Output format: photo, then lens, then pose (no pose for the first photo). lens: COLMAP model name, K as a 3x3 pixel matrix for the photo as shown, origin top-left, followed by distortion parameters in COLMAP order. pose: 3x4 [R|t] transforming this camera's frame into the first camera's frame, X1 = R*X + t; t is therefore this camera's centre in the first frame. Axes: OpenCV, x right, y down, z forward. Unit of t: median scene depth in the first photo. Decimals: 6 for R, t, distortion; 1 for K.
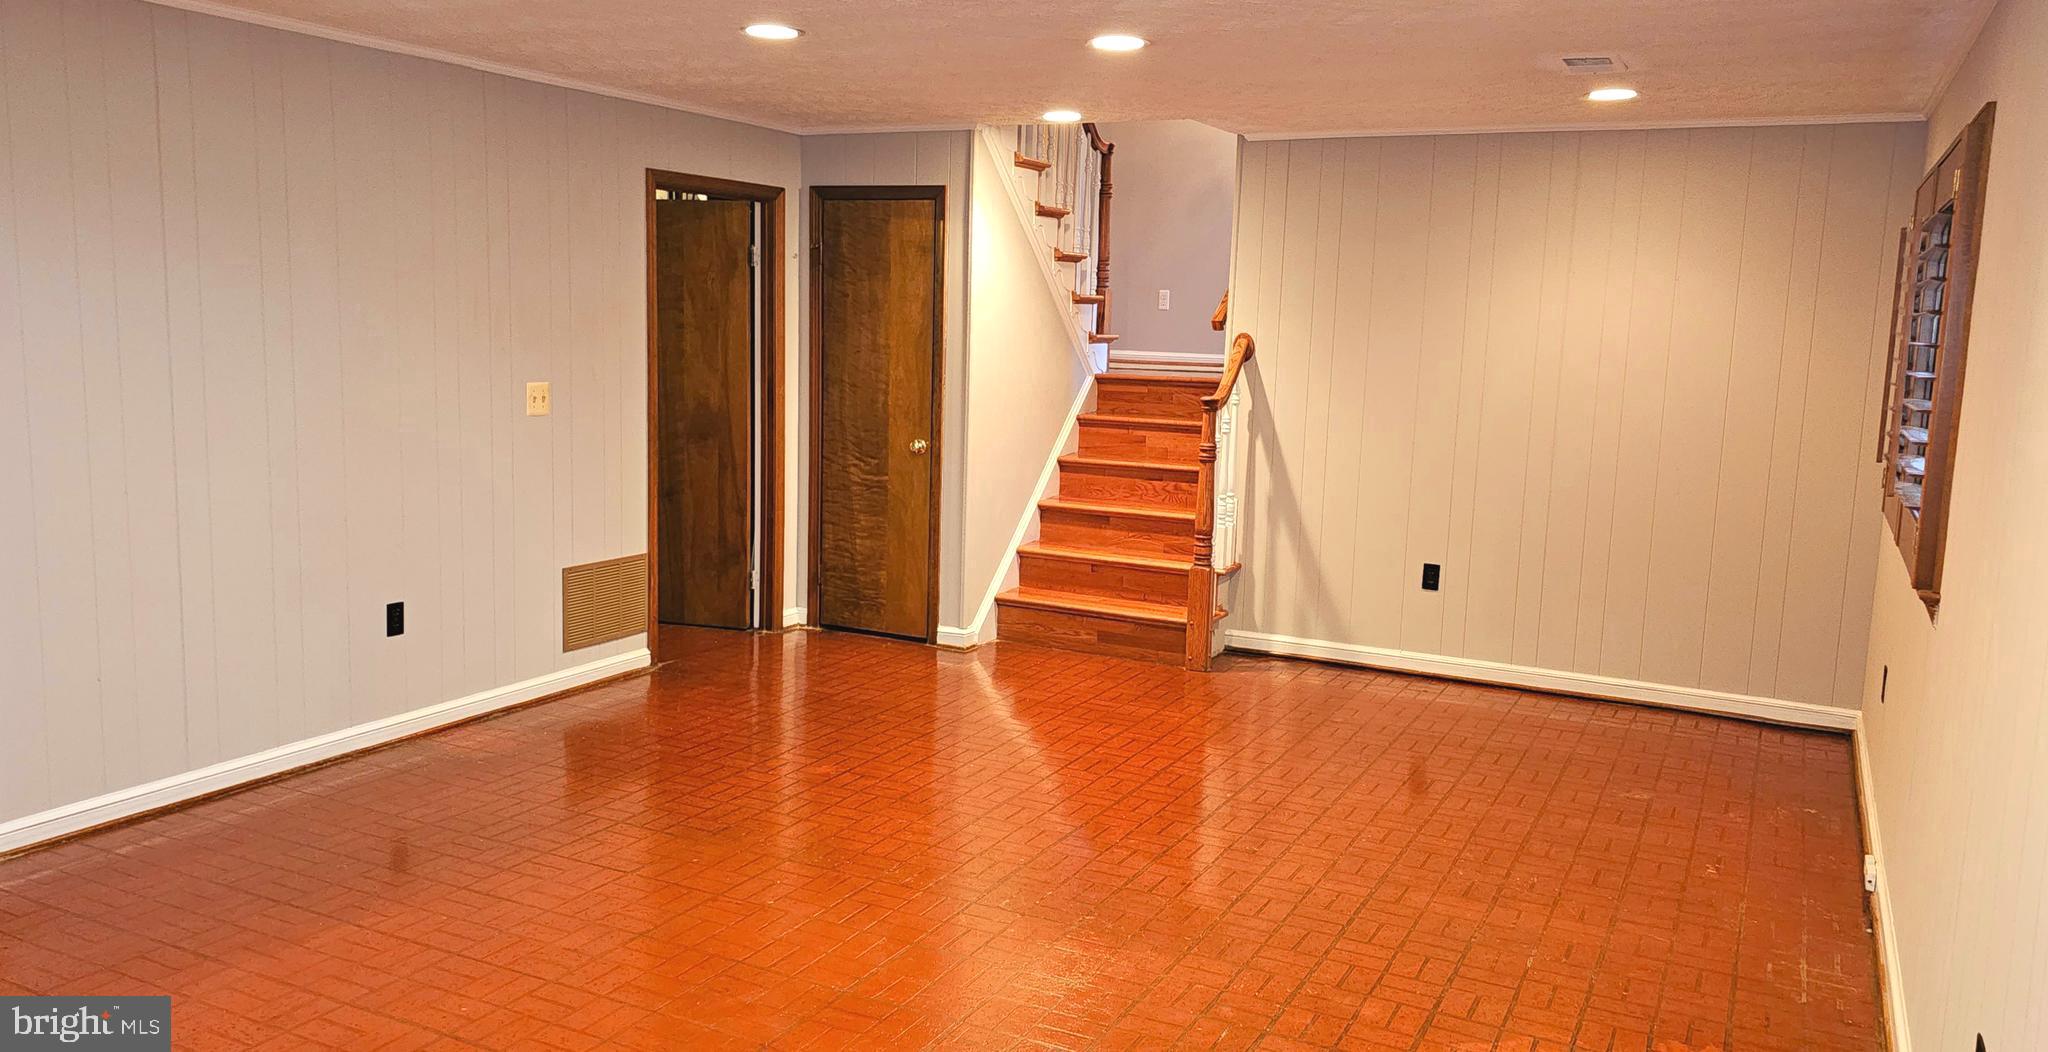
lens RADIAL K [[1519.2, 0, 1019.4], [0, 1519.2, 525.7], [0, 0, 1]] dist [0.068200, -0.001698]
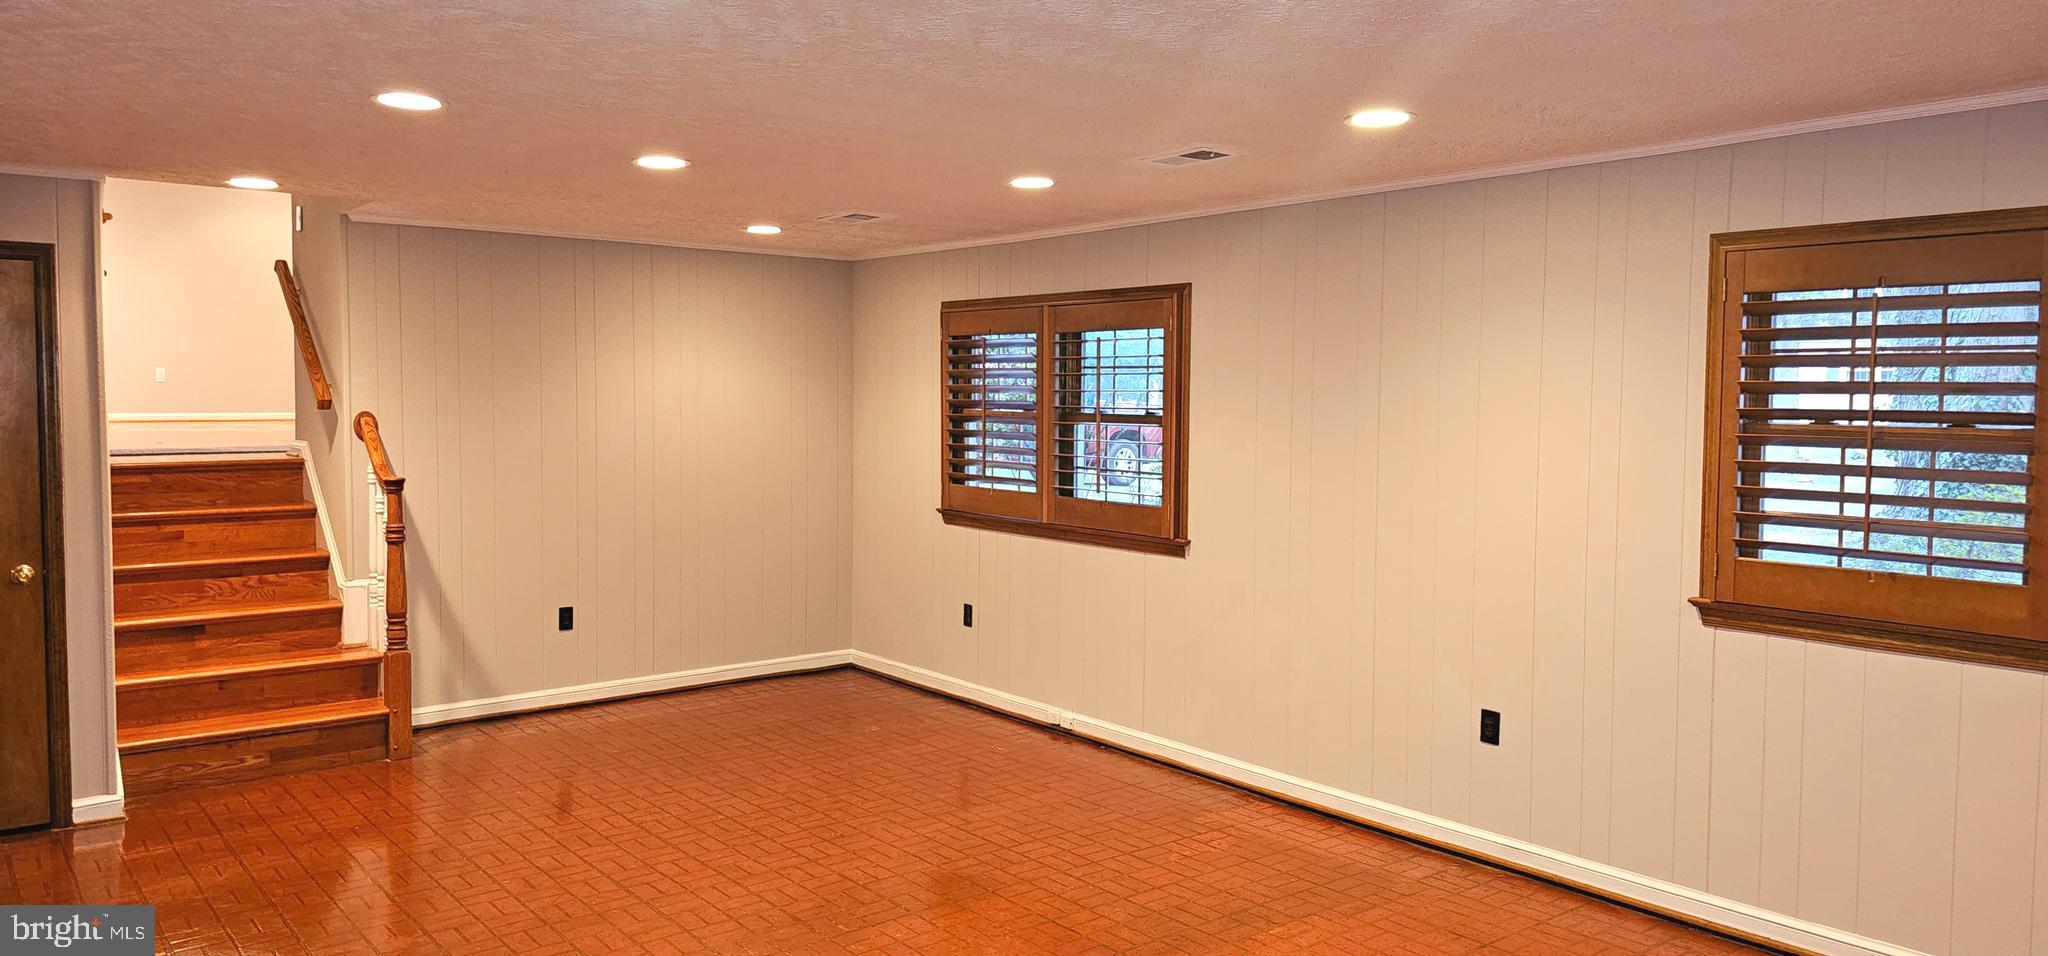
lens RADIAL K [[1294.2, 0, 1133.6], [0, 1294.2, 415.8], [0, 0, 1]] dist [0.008224, -0.004304]
pose [[0.395395, -0.045270, 0.917395, -0.441438], [0.138116, 0.990359, -0.010657, -0.047013], [-0.908067, 0.130920, 0.397836, 0.220275]]
